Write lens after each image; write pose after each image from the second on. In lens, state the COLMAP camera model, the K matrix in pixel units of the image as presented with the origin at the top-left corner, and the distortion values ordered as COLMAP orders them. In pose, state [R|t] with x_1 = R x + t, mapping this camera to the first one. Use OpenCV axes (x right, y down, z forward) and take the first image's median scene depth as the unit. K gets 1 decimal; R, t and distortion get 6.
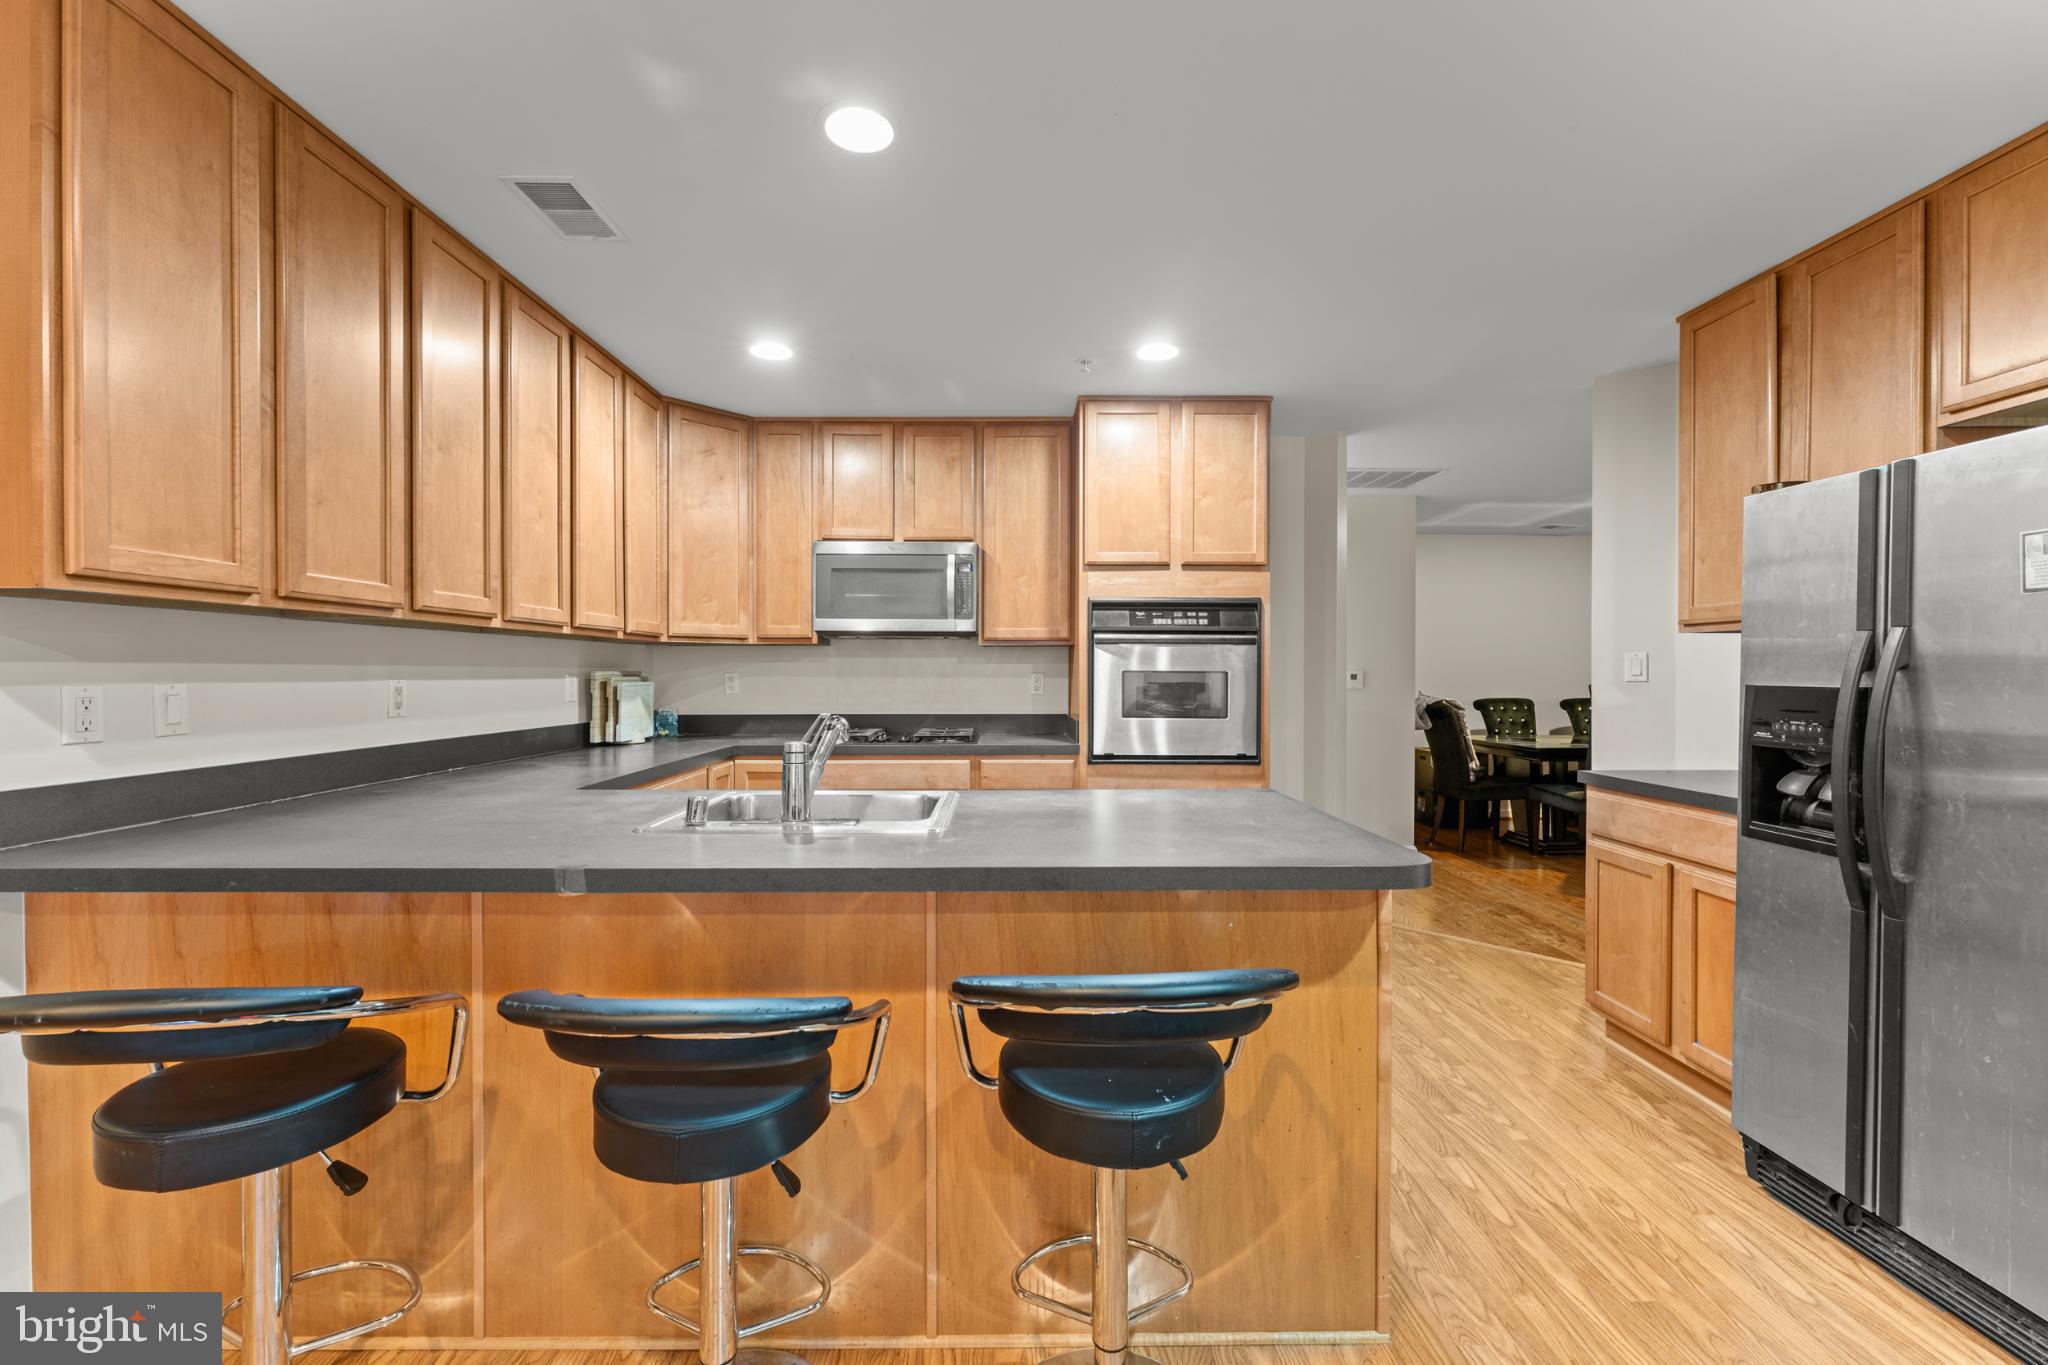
lens RADIAL K [[827.3, 0, 1022.2], [0, 827.3, 676.6], [0, 0, 1]] dist [-0.001961, -0.000807]
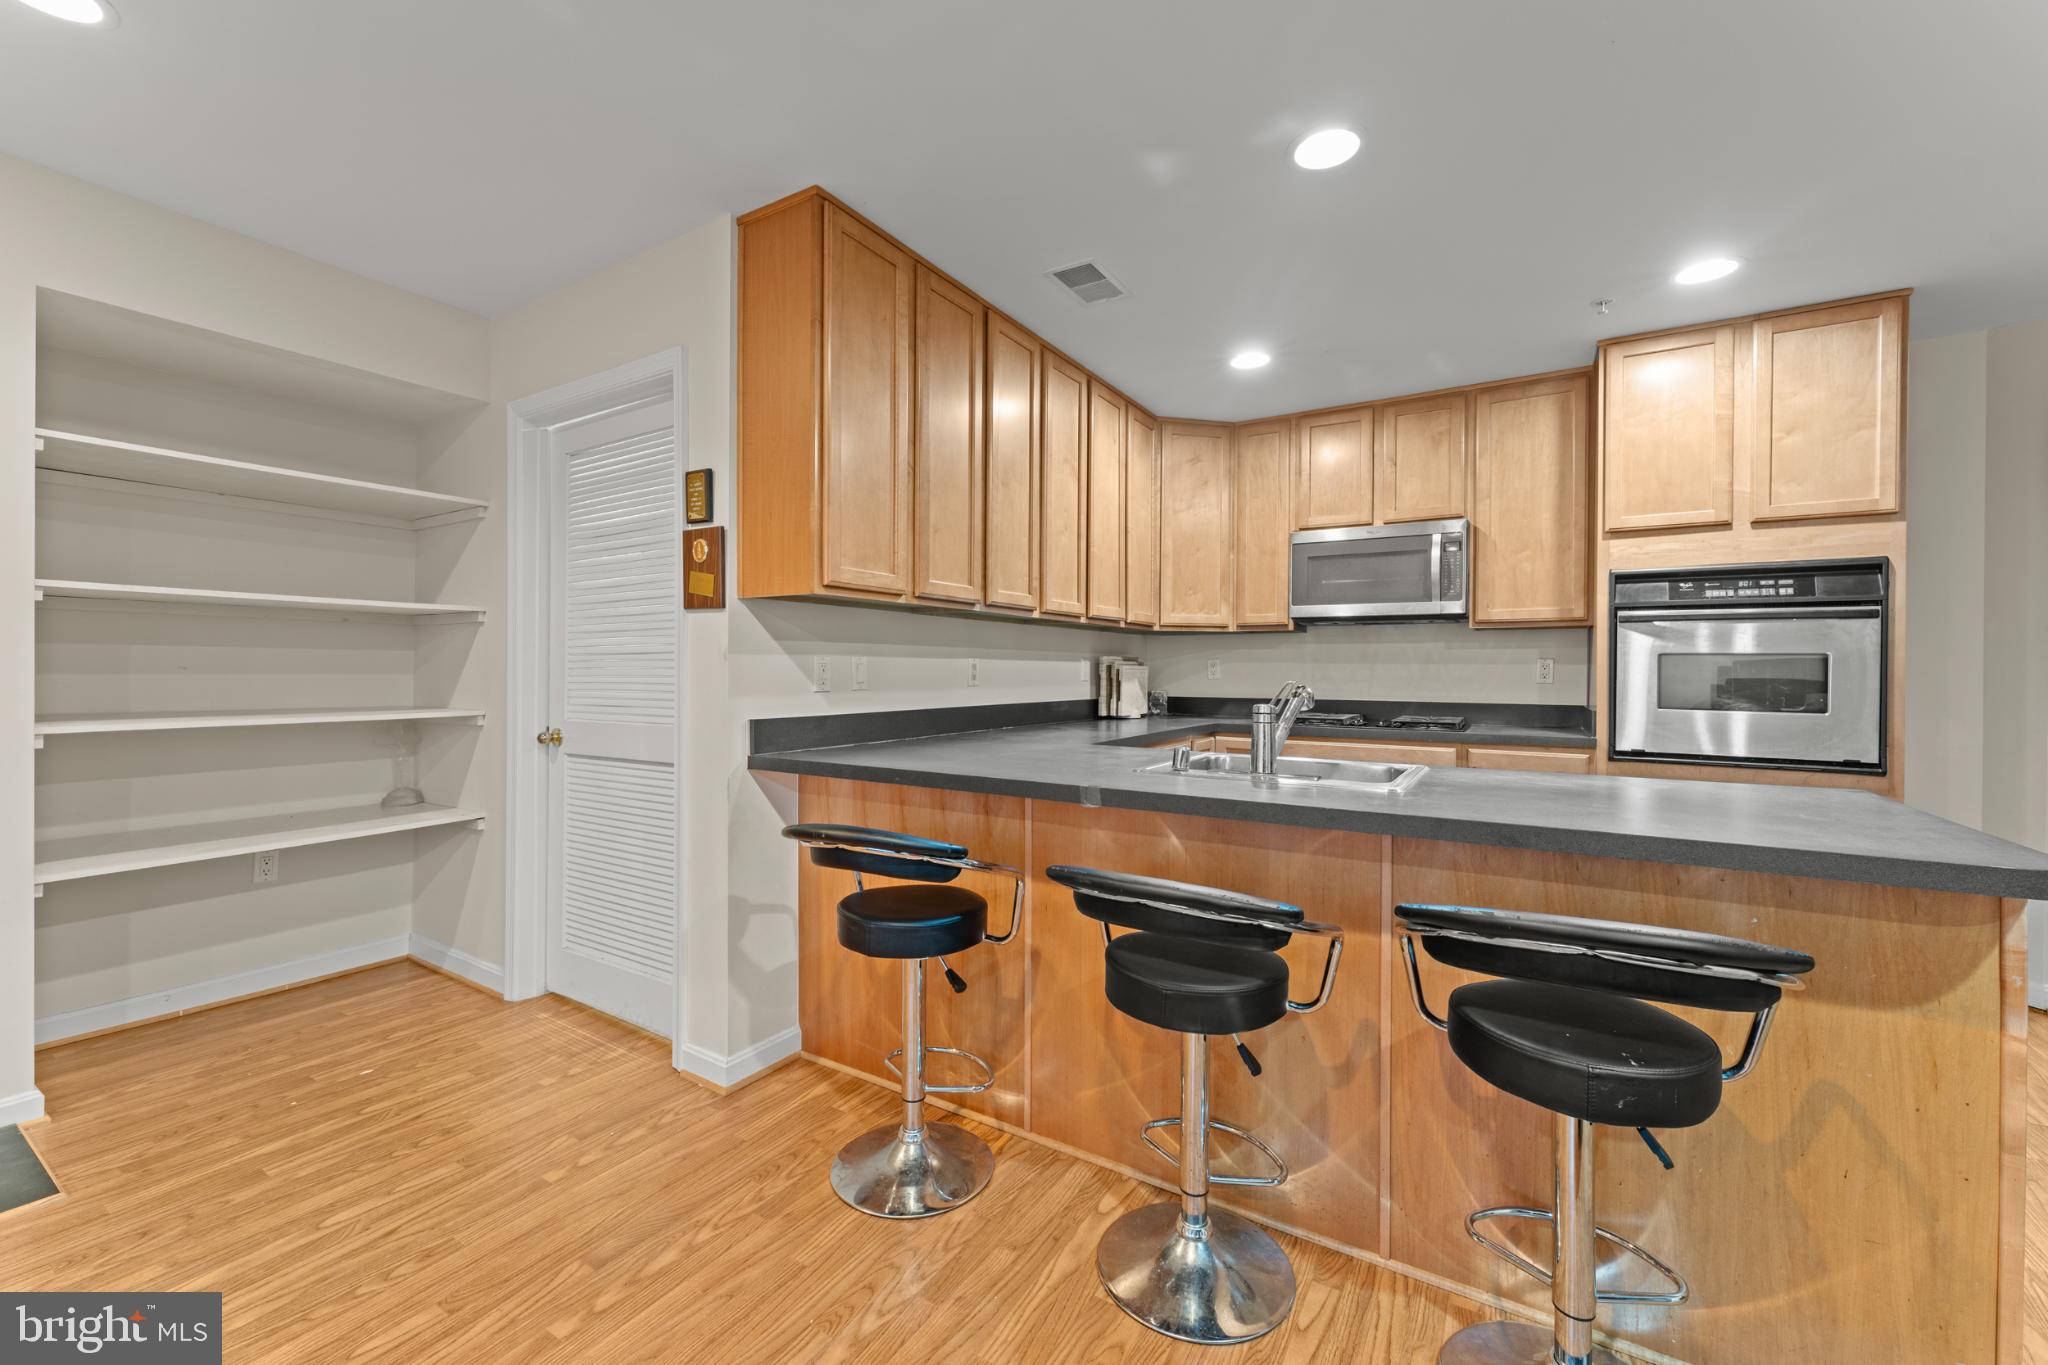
lens RADIAL K [[827.3, 0, 1017.2], [0, 827.3, 670.7], [0, 0, 1]] dist [-0.001961, -0.000807]
pose [[0.839555, 0.005822, -0.543244, 0.037755], [-0.008275, 0.999964, -0.002073, 0.023482], [0.543212, 0.006236, 0.839572, -0.091136]]
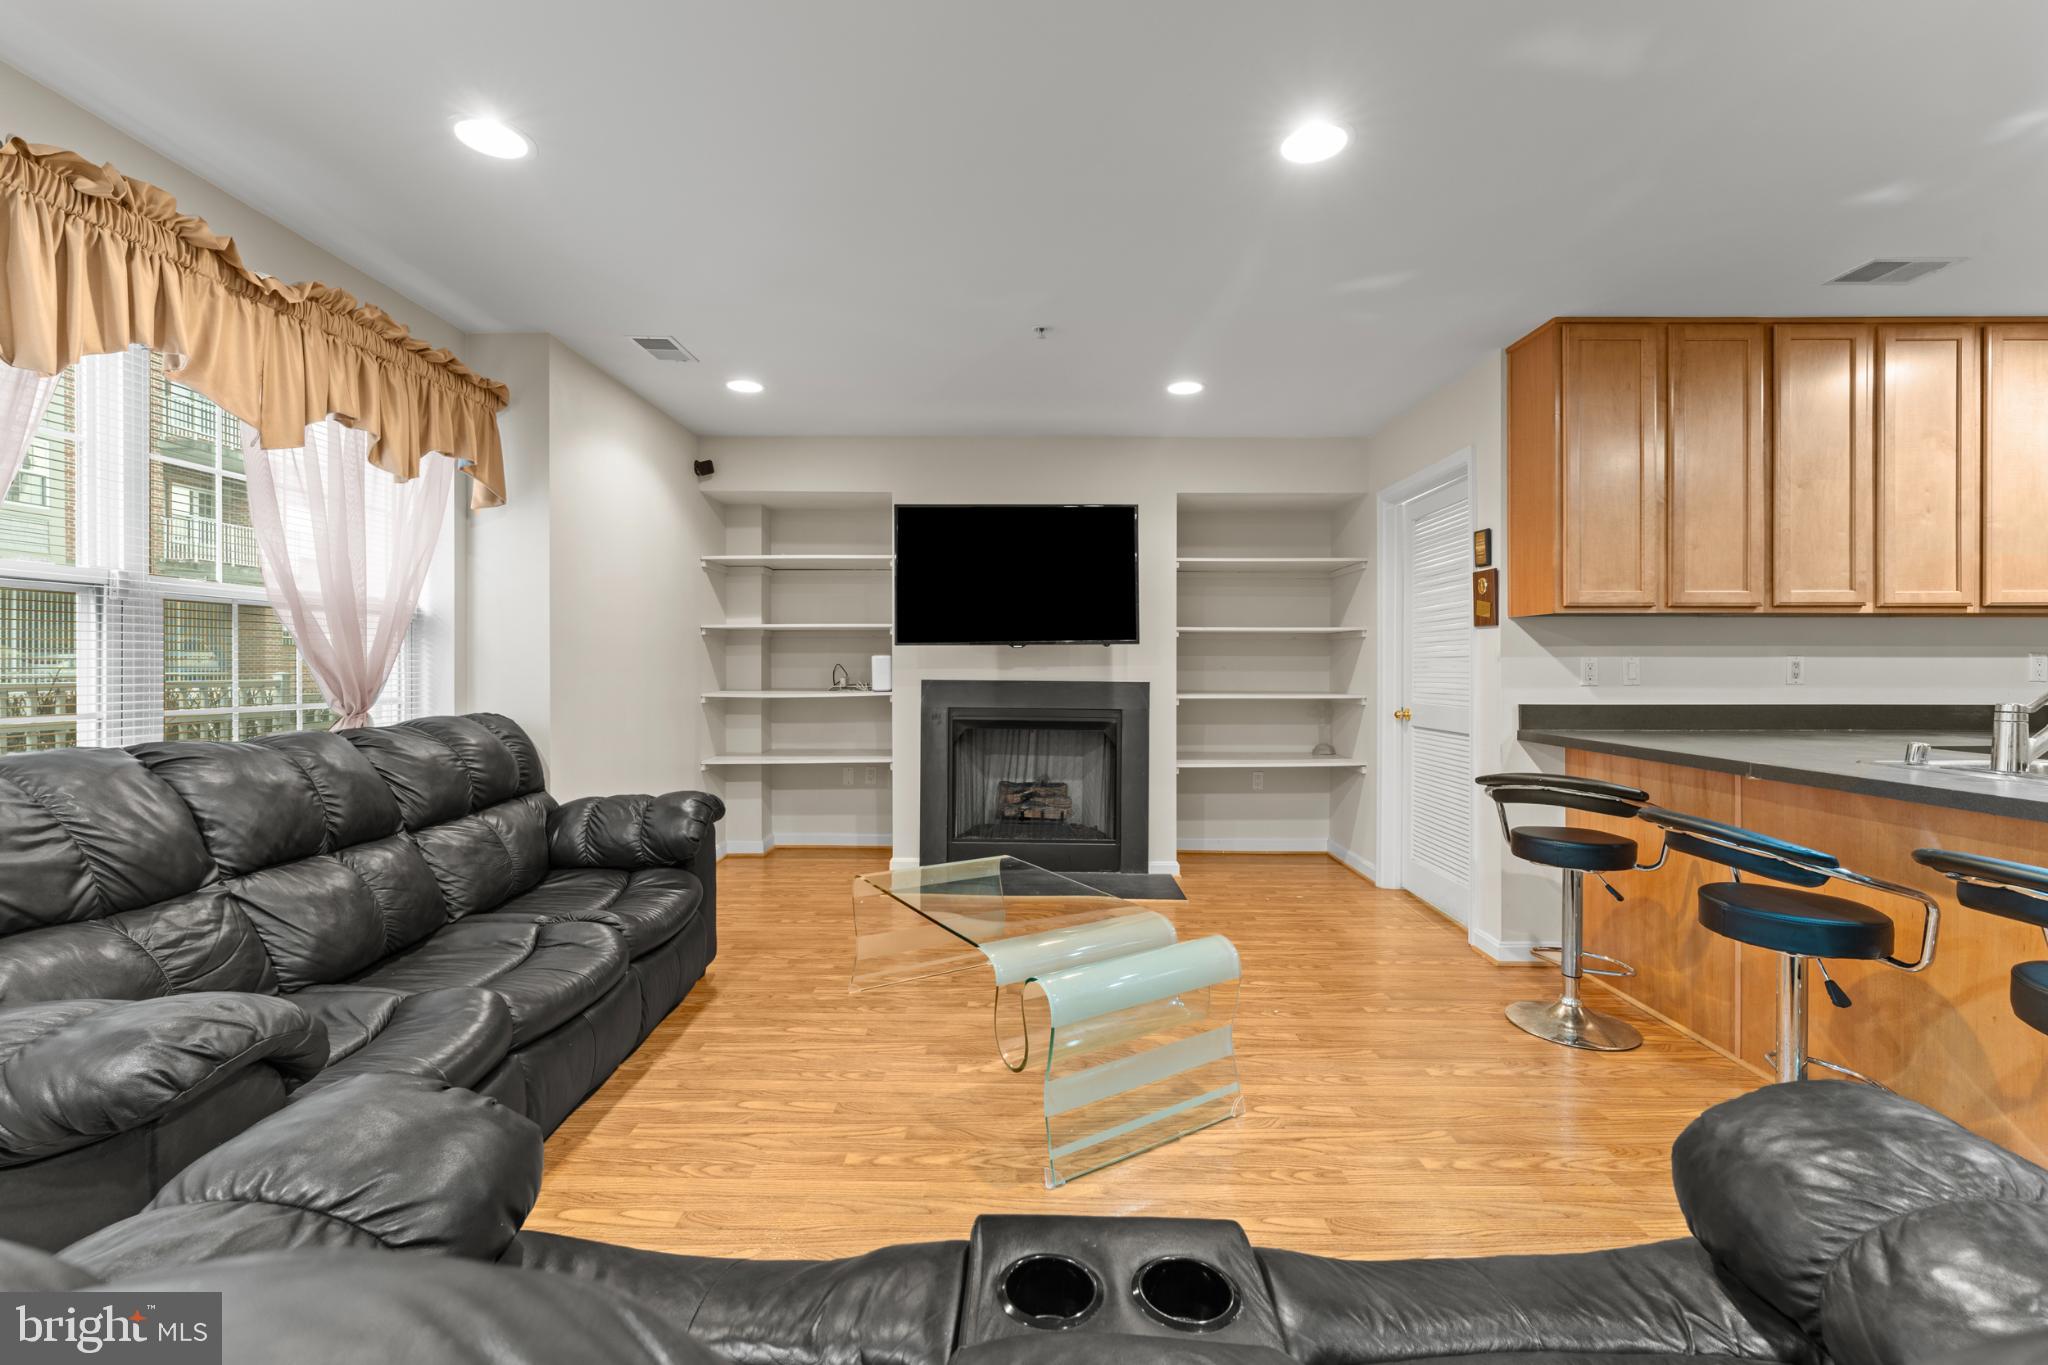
lens RADIAL K [[827.3, 0, 1033.6], [0, 827.3, 667.5], [0, 0, 1]] dist [-0.001961, -0.000807]
pose [[-0.017364, 0.002967, -0.999845, 0.552159], [-0.003760, 0.999988, 0.003032, 0.020832], [0.999842, 0.003812, -0.017353, -0.201075]]
